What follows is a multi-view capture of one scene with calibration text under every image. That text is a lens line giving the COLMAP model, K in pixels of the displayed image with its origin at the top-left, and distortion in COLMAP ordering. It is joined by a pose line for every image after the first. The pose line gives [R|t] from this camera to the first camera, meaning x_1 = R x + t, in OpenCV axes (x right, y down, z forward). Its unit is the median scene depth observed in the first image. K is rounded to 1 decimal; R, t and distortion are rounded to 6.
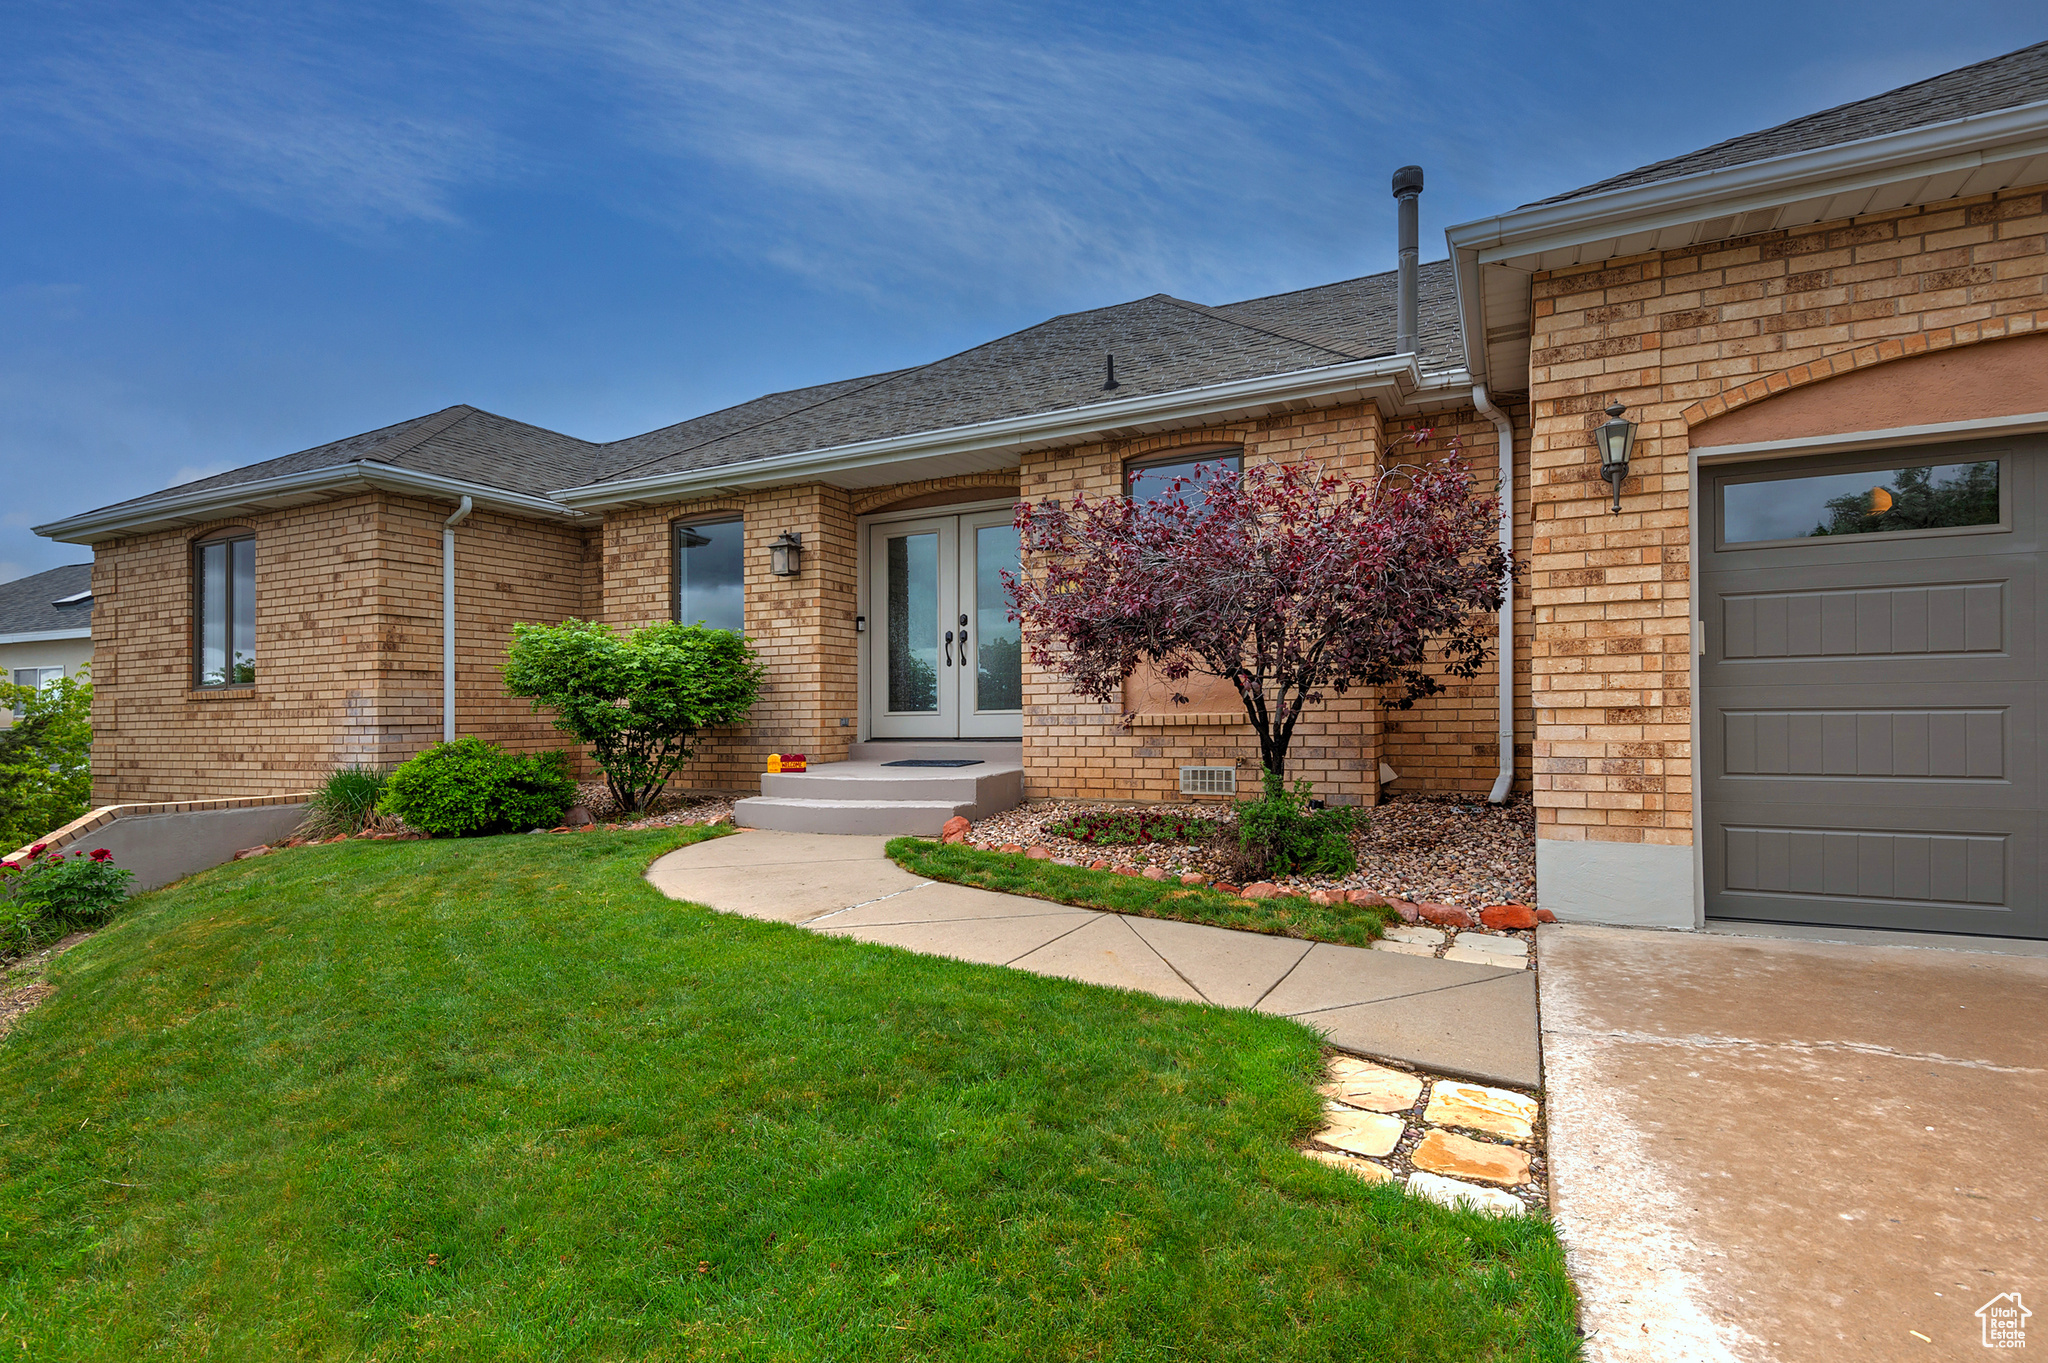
lens RADIAL K [[940.0, 0, 973.7], [0, 940.0, 708.6], [0, 0, 1]] dist [0.003596, -0.002013]
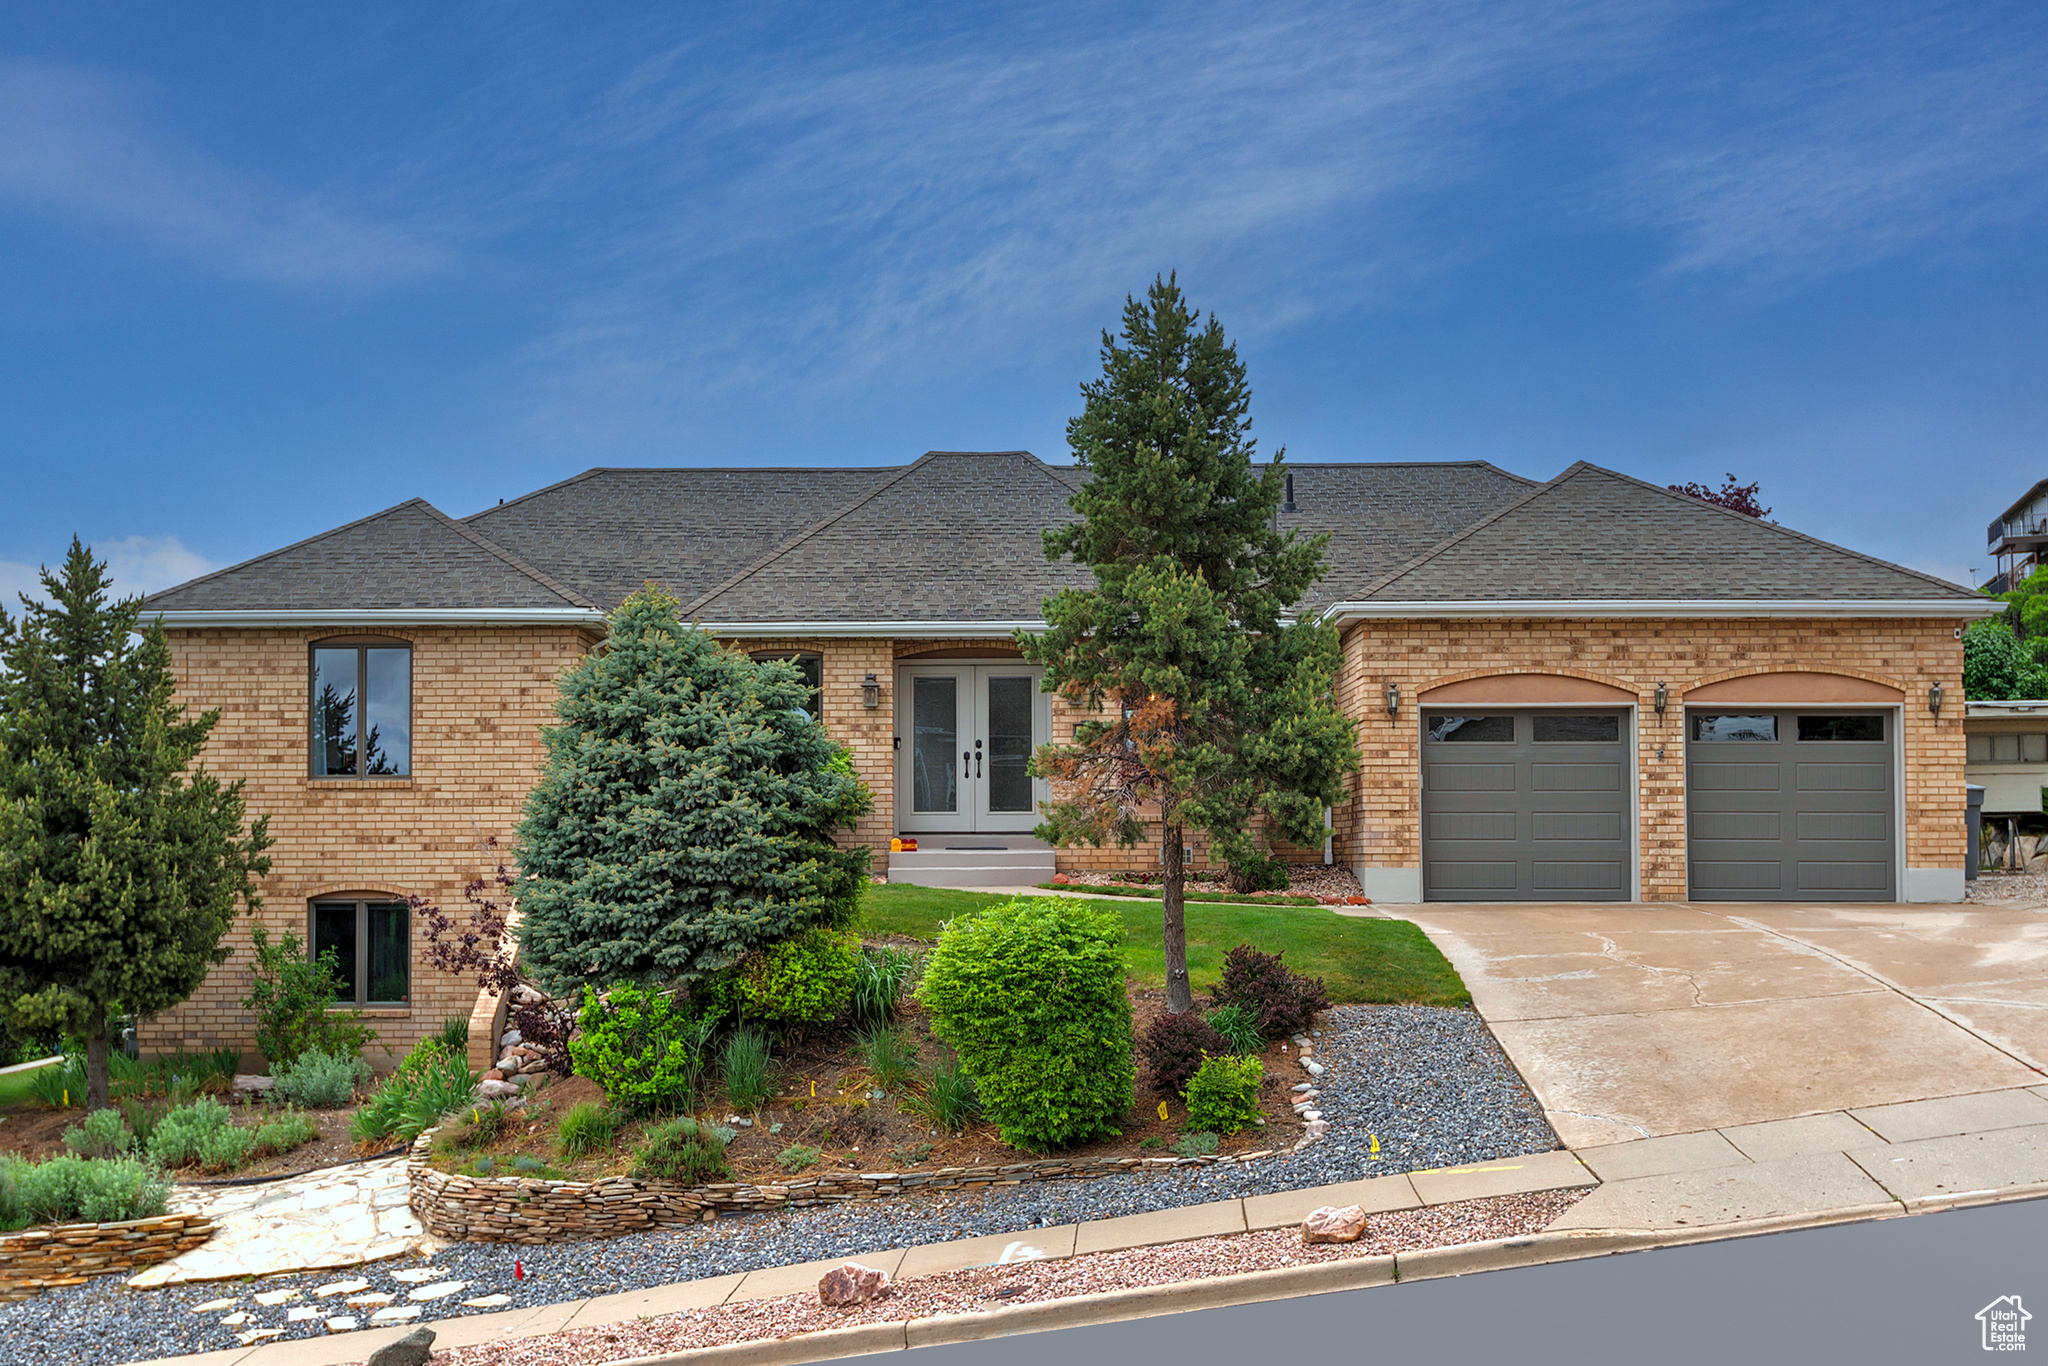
lens RADIAL K [[2074.1, 0, 1024.2], [0, 2074.1, 682.0], [0, 0, 1]] dist [0.008346, 0.000000]
pose [[0.886232, 0.049461, 0.460594, -2.487532], [-0.012078, 0.996413, -0.083761, 0.122159], [-0.463085, 0.068668, 0.883650, -3.112666]]
